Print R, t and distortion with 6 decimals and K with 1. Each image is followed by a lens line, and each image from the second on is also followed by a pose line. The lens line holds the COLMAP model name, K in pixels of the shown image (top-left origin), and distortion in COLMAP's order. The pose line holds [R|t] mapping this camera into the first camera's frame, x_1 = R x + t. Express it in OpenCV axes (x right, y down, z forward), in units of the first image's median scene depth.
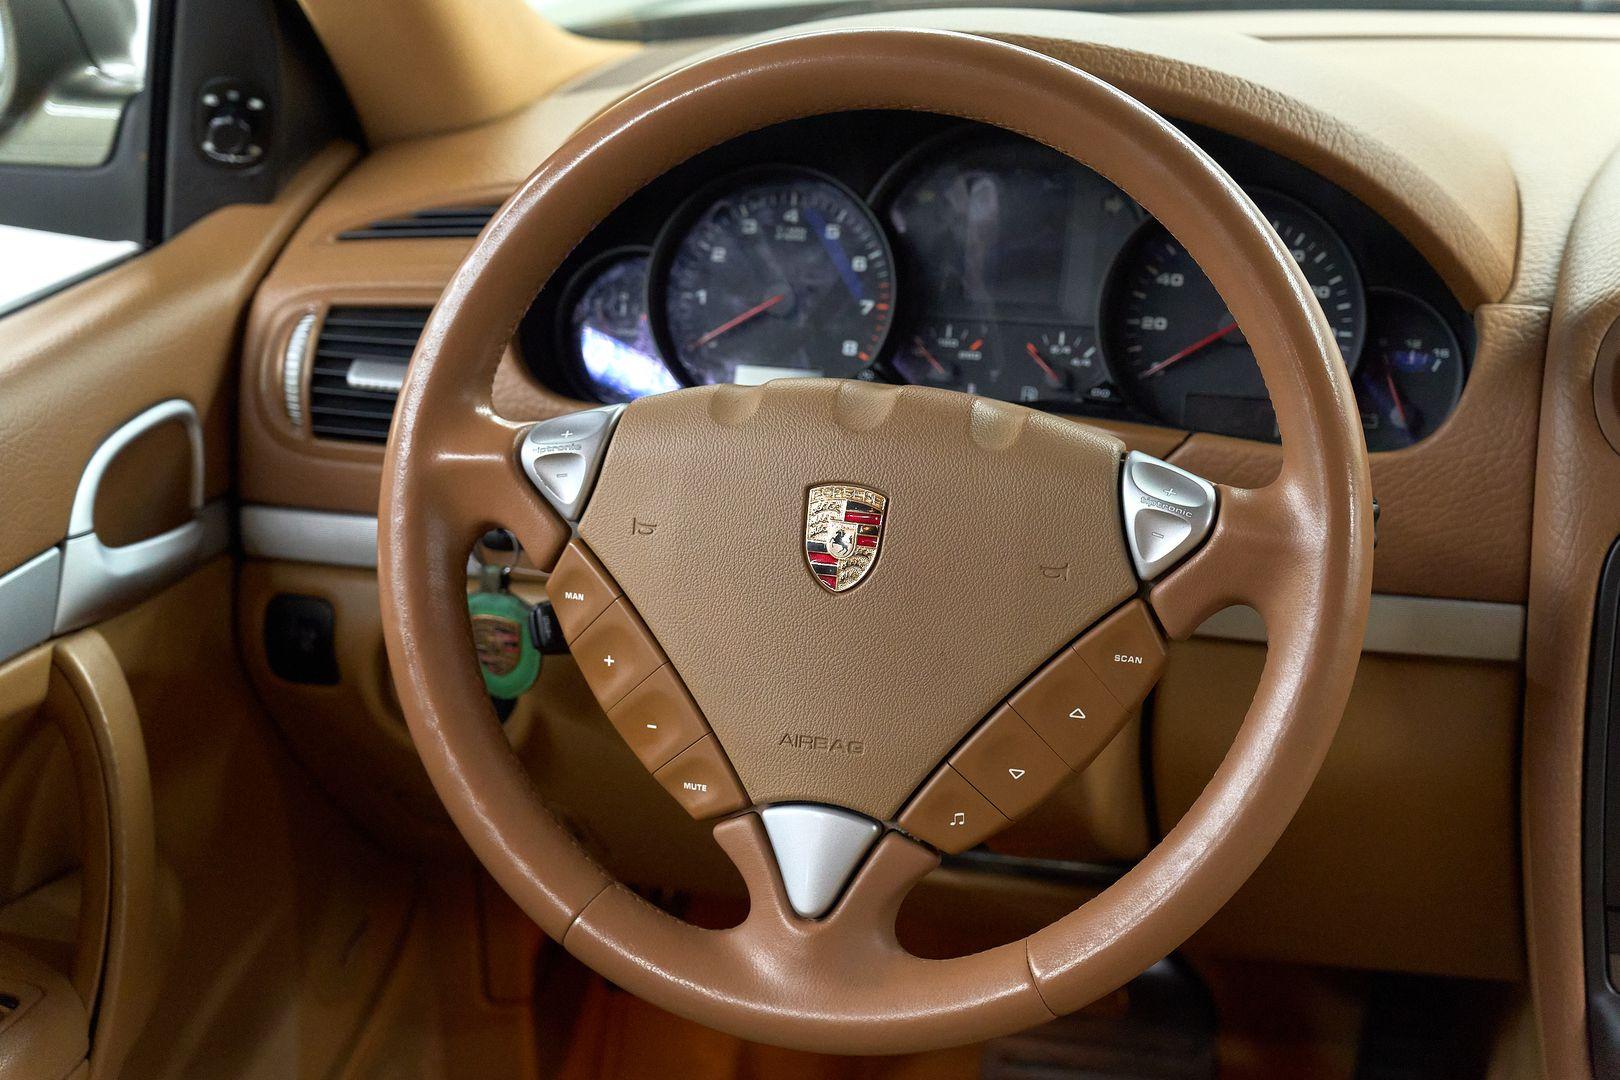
lens RADIAL K [[3201.9, 0, 800.8], [0, 3201.9, 559.8], [0, 0, 1]] dist [-0.123014, -0.194321]
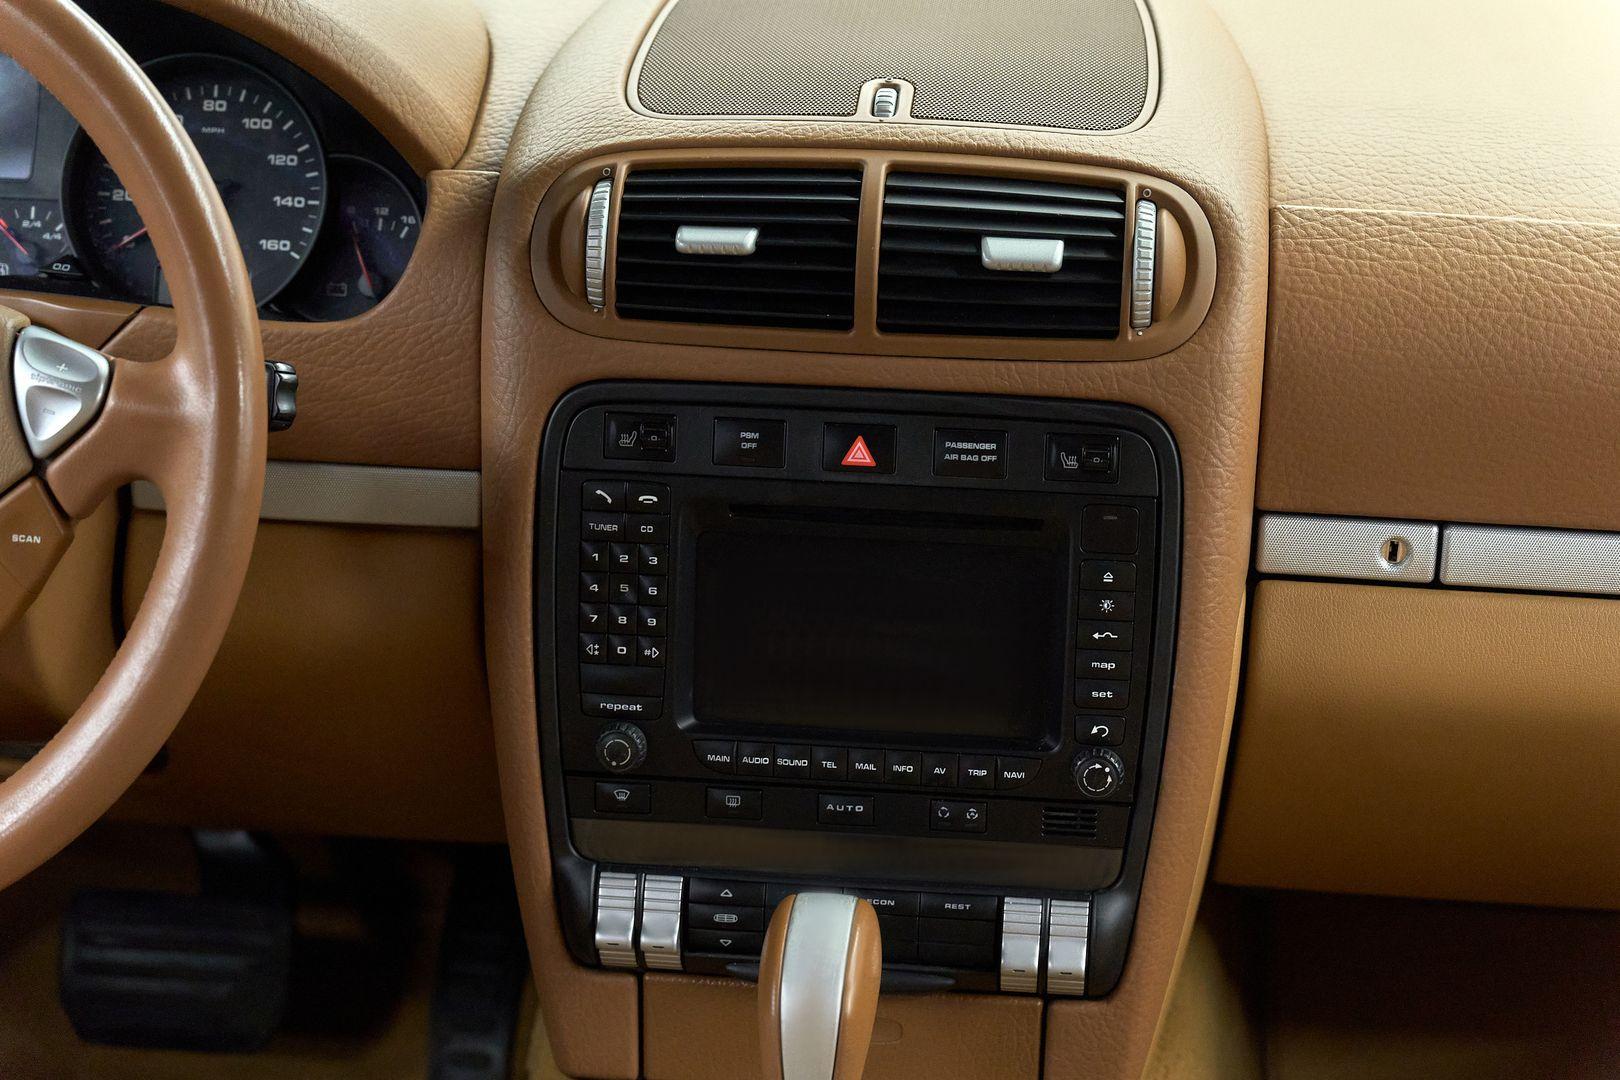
lens RADIAL K [[3201.9, 0, 800.8], [0, 3201.9, 559.8], [0, 0, 1]] dist [-0.123014, -0.194321]
pose [[0.980654, -0.032109, 0.193099, 0.133010], [0.024380, 0.998809, 0.042270, 0.001913], [-0.194226, -0.036744, 0.980268, -0.002695]]
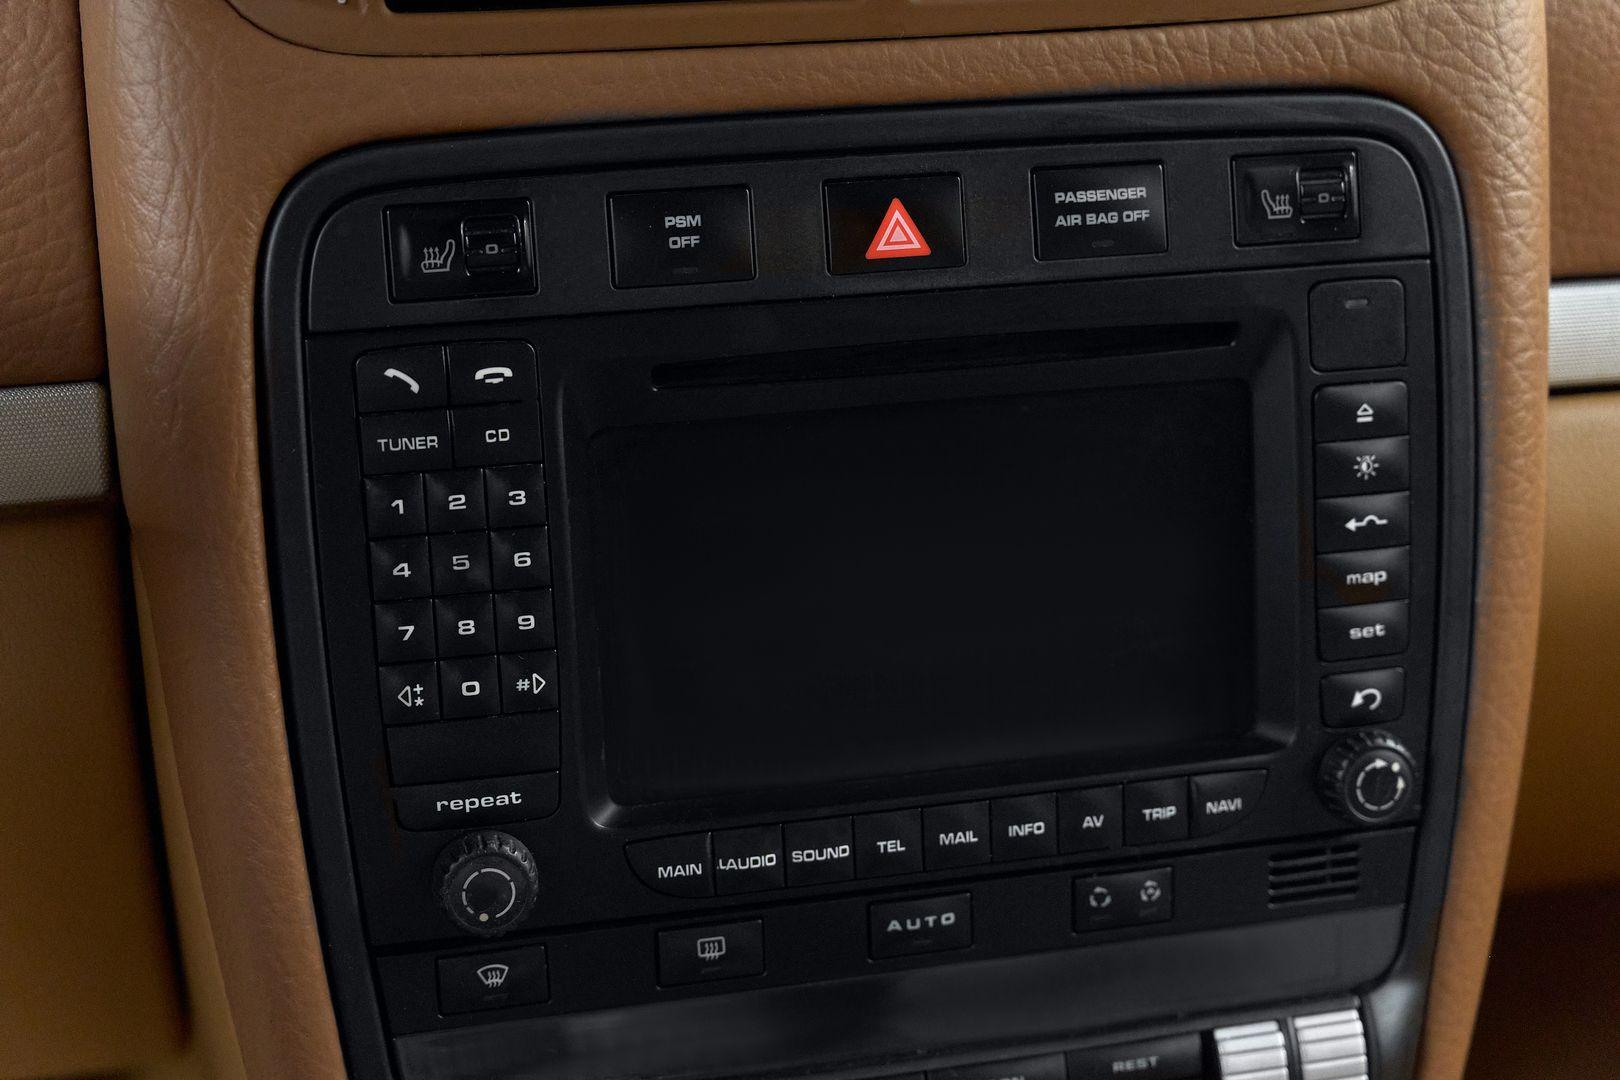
lens RADIAL K [[2674.5, 0, 810.0], [0, 2674.5, 540.0], [0, 0, 1]] dist [-0.125327, -0.007428]
pose [[0.858146, -0.157444, 0.488668, 0.117917], [0.151865, 0.987067, 0.051335, 0.034686], [-0.490430, 0.030158, 0.870958, 0.593706]]
